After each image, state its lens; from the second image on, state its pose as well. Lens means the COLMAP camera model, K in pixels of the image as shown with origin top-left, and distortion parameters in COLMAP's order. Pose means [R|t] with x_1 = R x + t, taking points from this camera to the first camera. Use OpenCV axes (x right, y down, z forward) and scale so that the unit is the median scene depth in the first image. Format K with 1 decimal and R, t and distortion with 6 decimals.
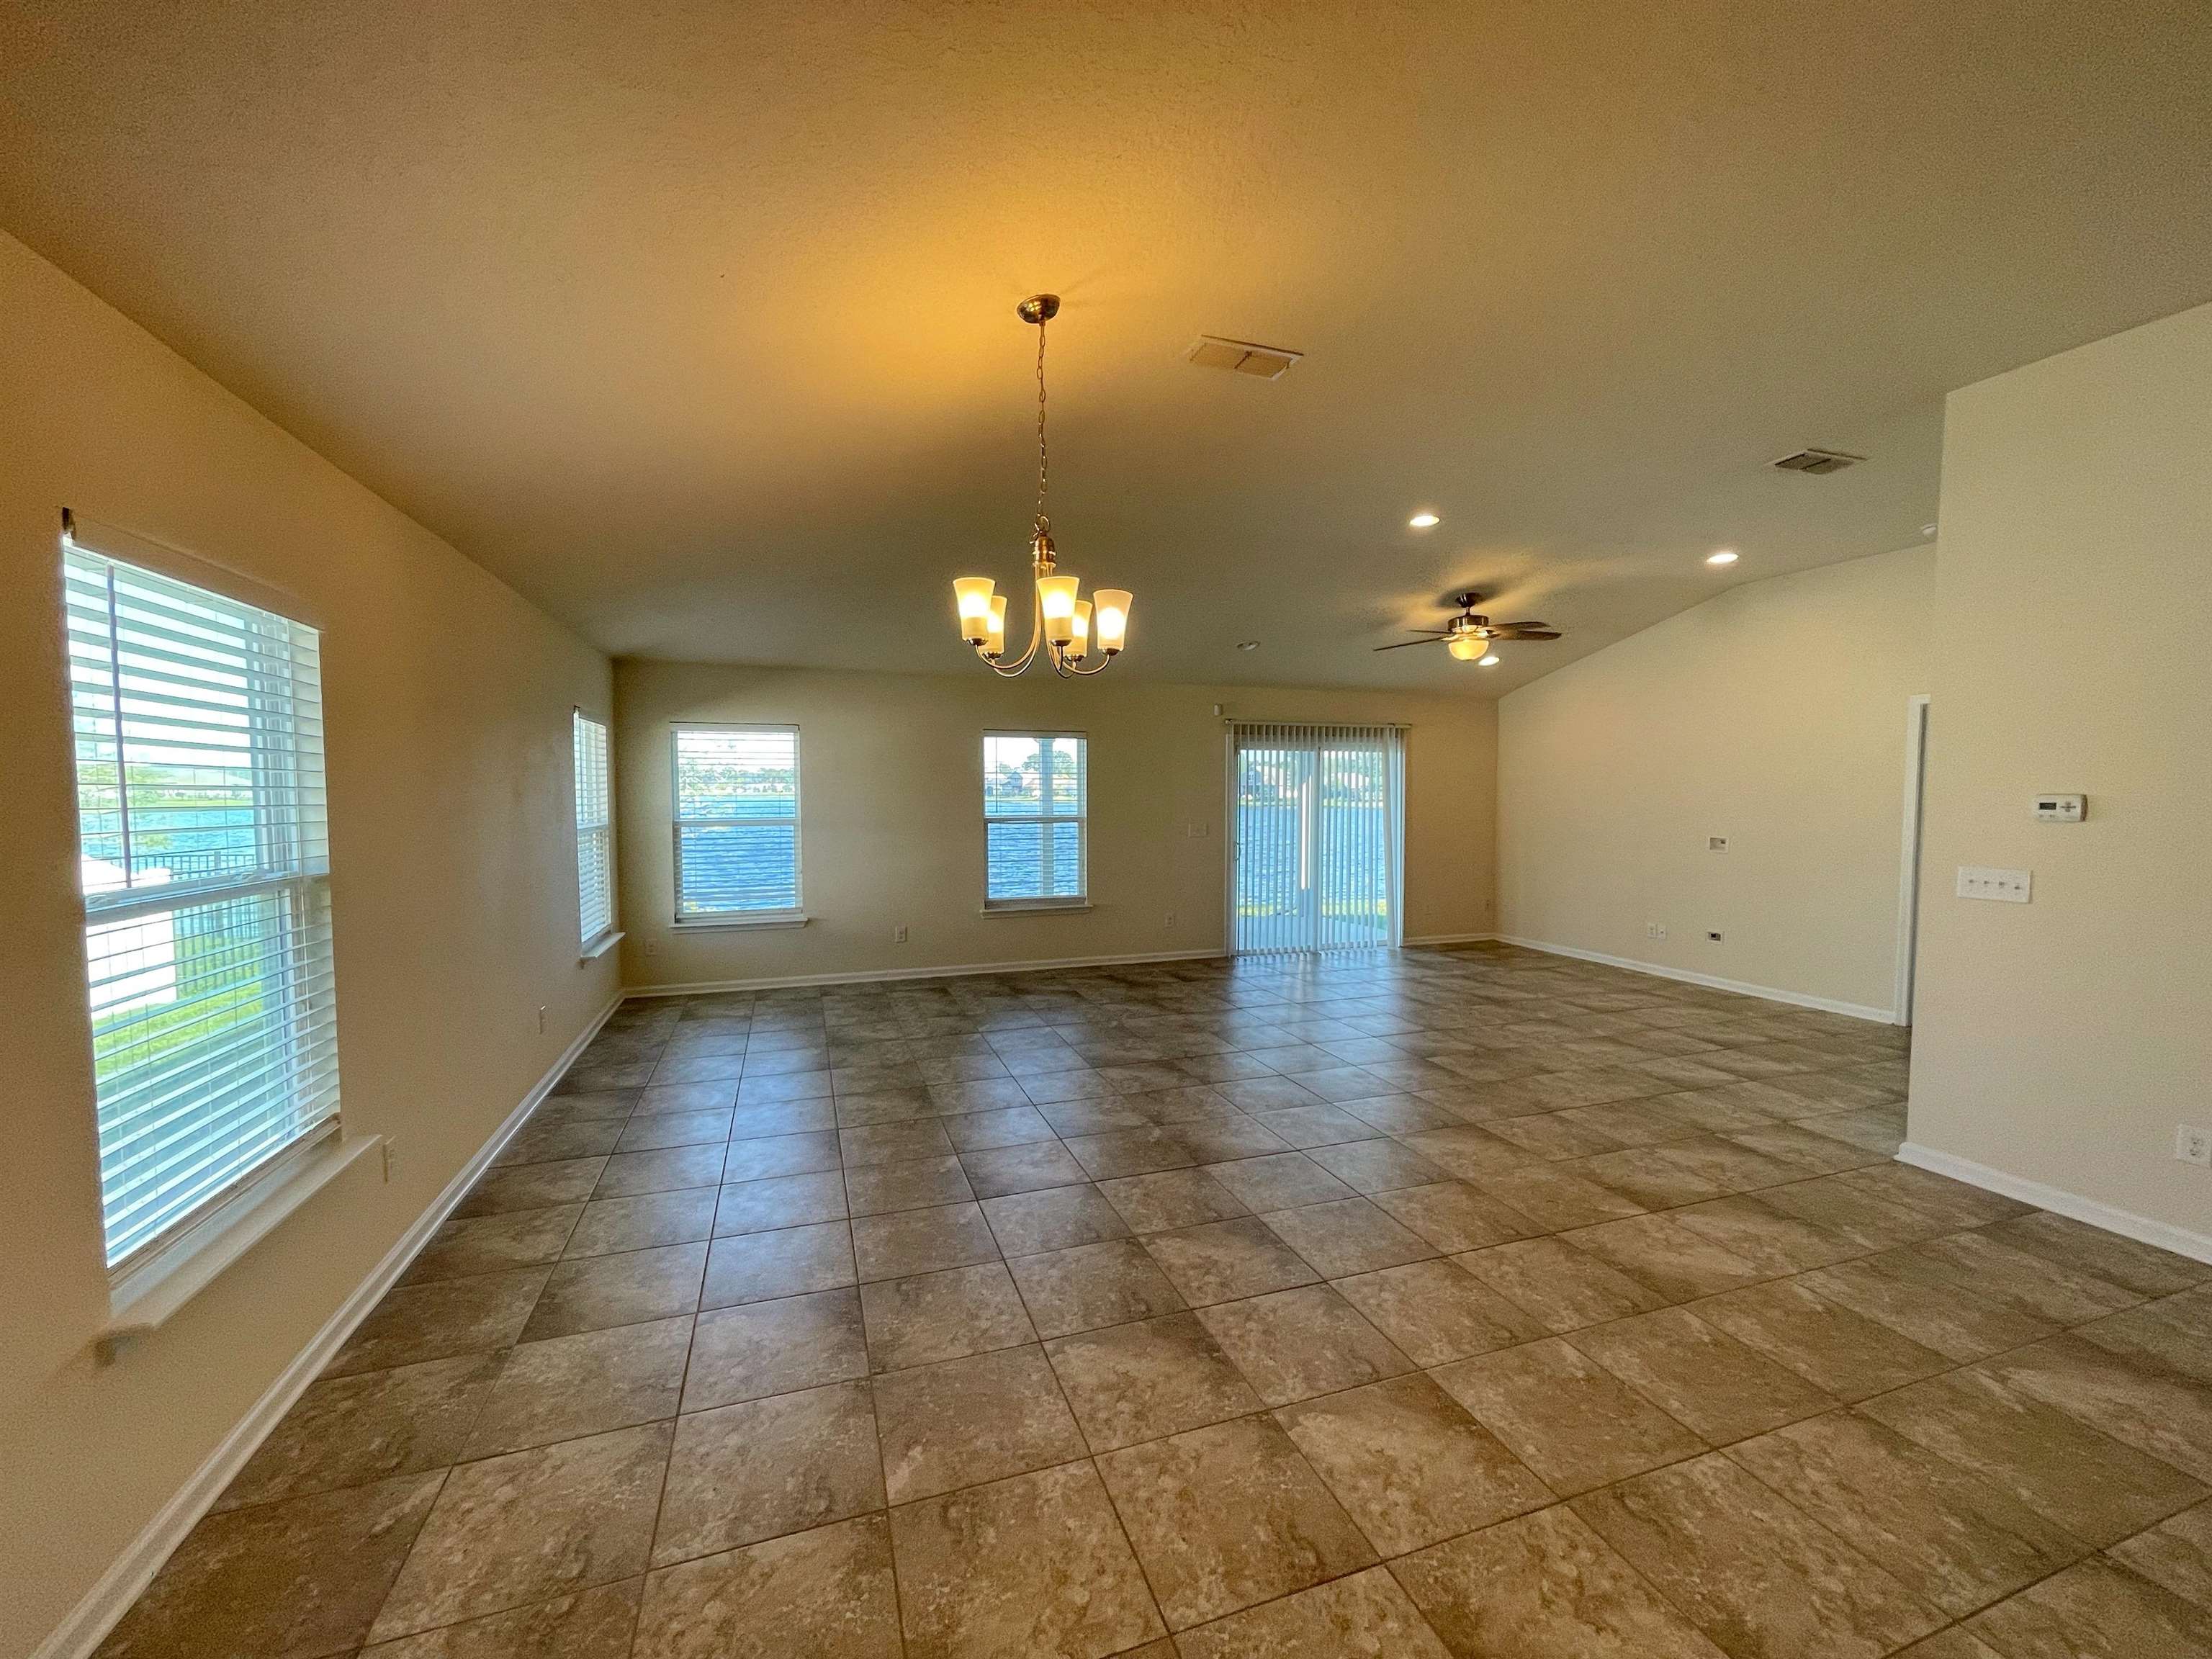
lens RADIAL K [[891.5, 0, 1106.5], [0, 891.5, 837.3], [0, 0, 1]] dist [-0.000153, -0.000519]
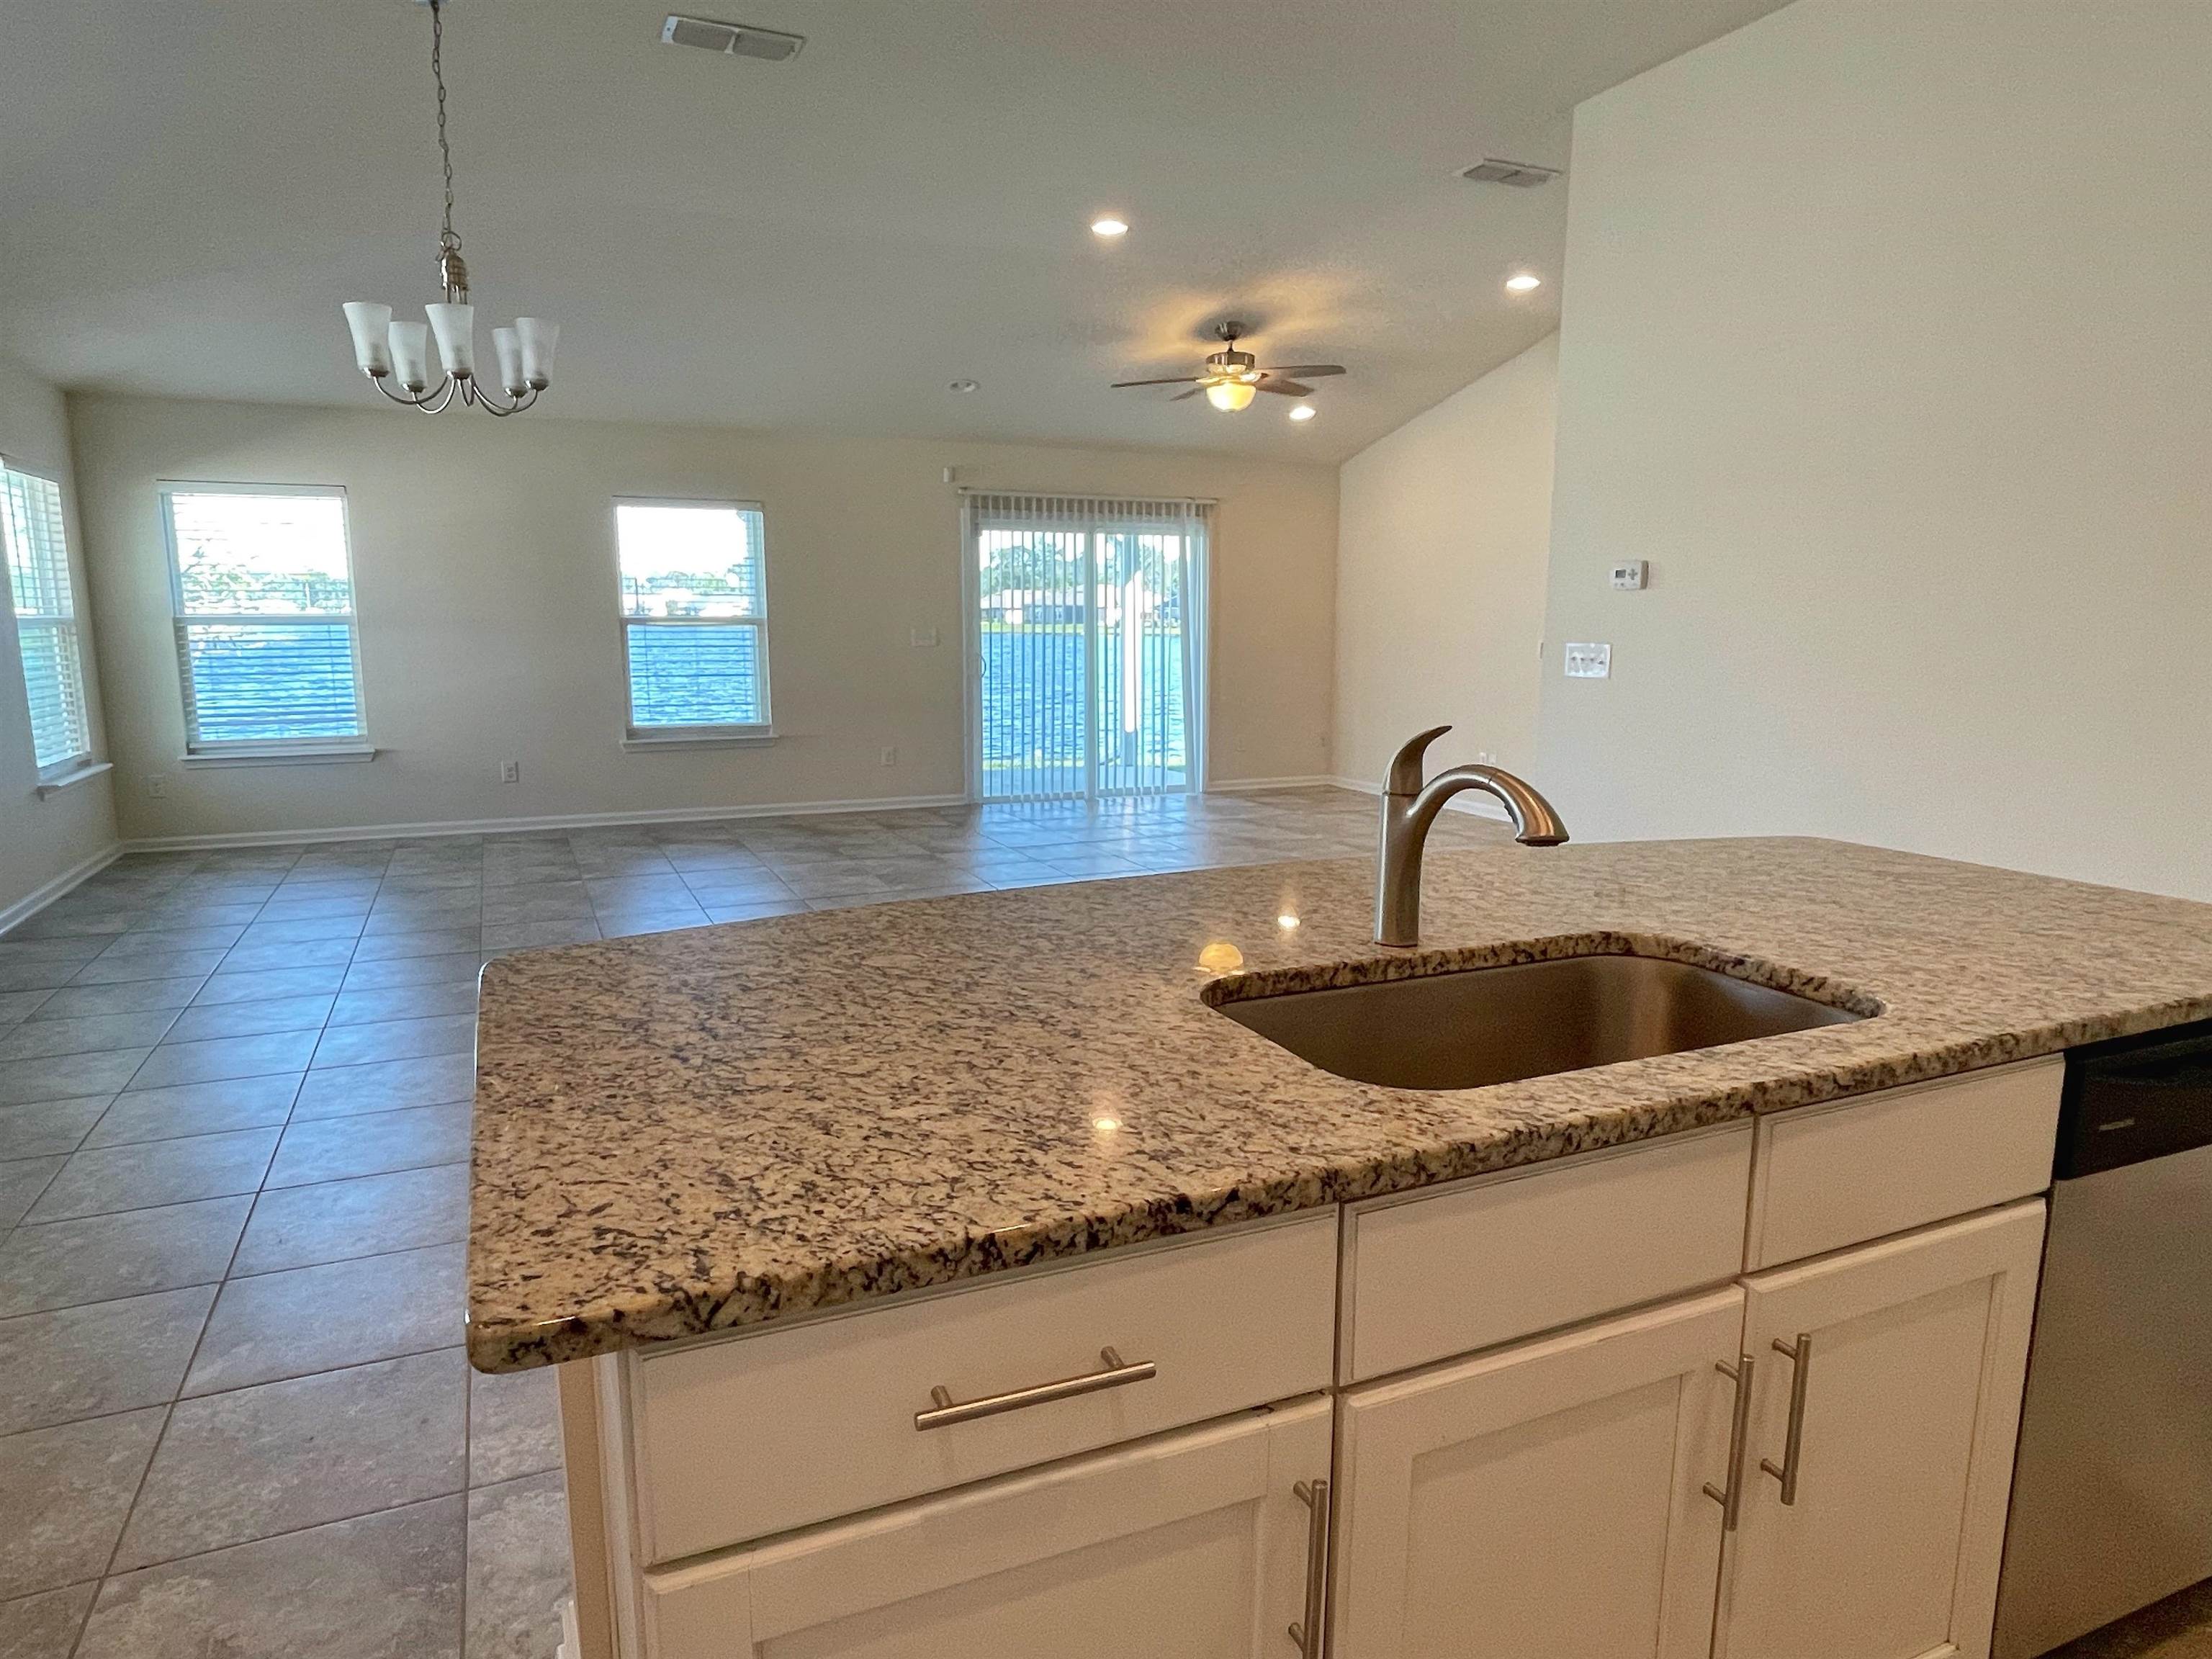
lens RADIAL K [[1335.0, 0, 1089.6], [0, 1335.0, 831.0], [0, 0, 1]] dist [0.003666, -0.002672]
pose [[0.996568, -0.010097, 0.082166, 0.202630], [0.001102, 0.994064, 0.108794, 0.043815], [-0.082777, -0.108330, 0.990663, -0.208299]]
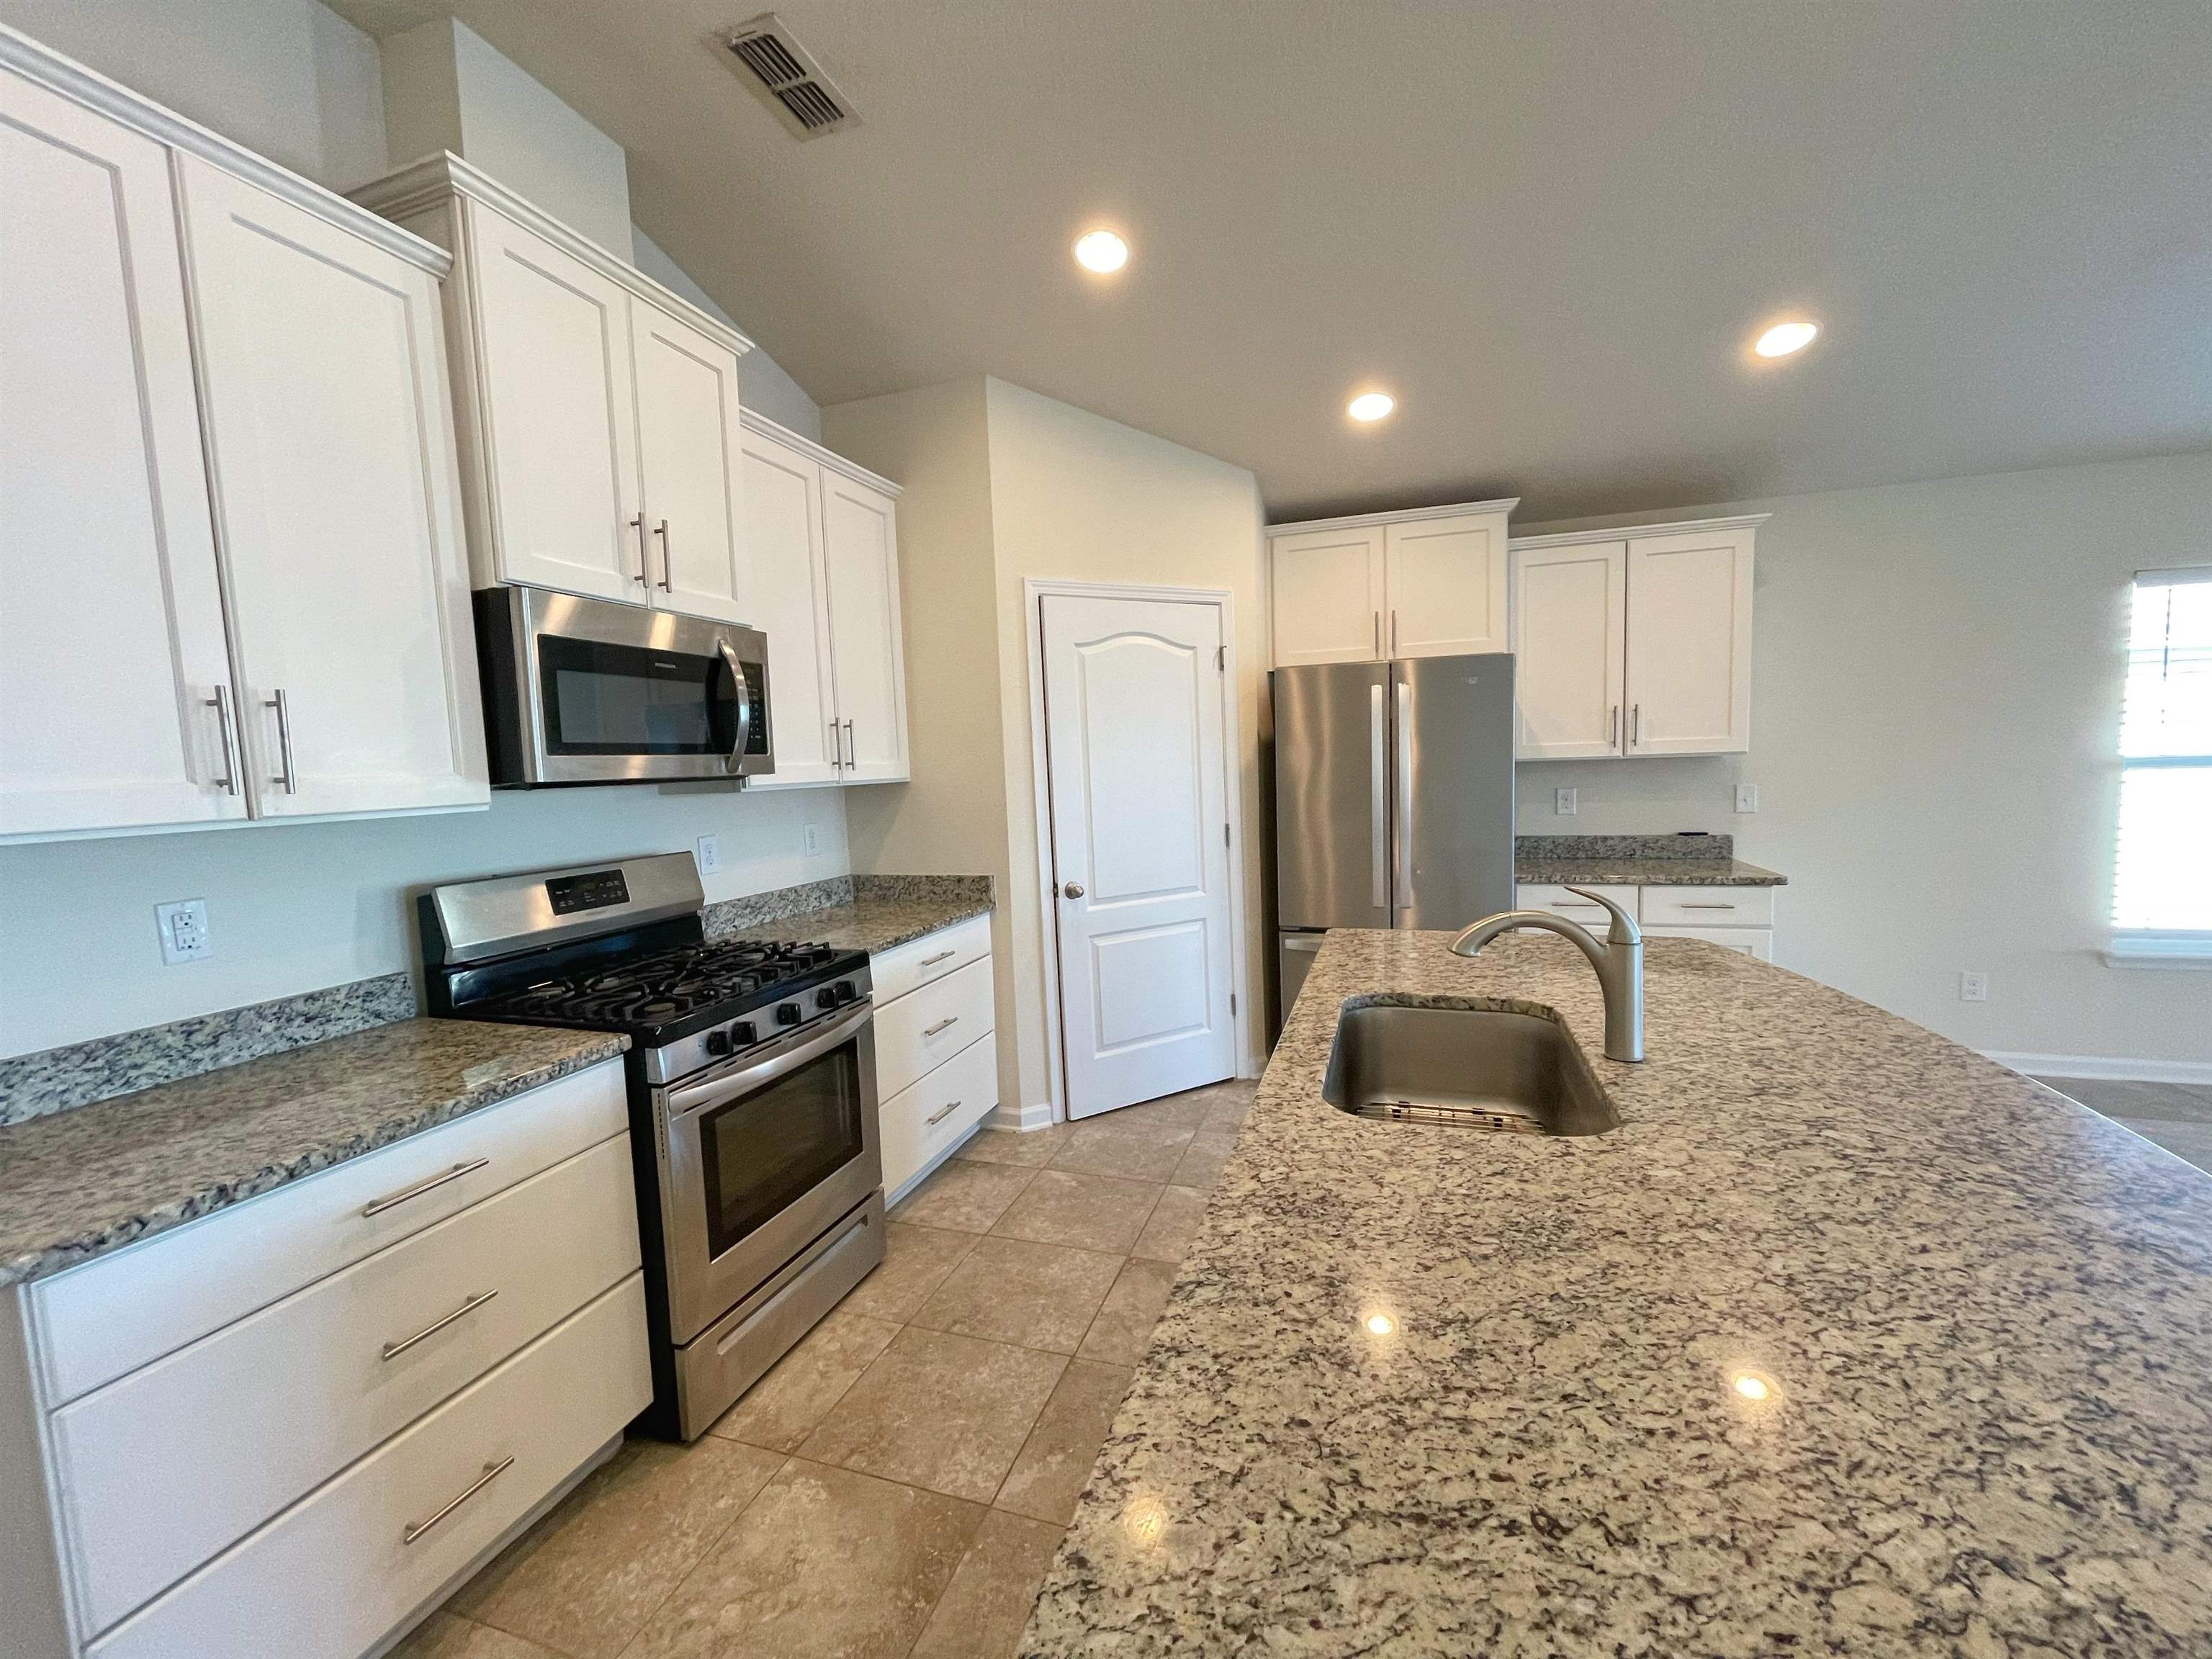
lens RADIAL K [[891.5, 0, 1107.9], [0, 891.5, 836.9], [0, 0, 1]] dist [-0.000153, -0.000519]
pose [[-0.607749, 0.086713, -0.789380, 0.569651], [-0.007167, 0.993381, 0.114640, 0.010556], [0.794097, 0.075330, -0.603105, 0.098982]]
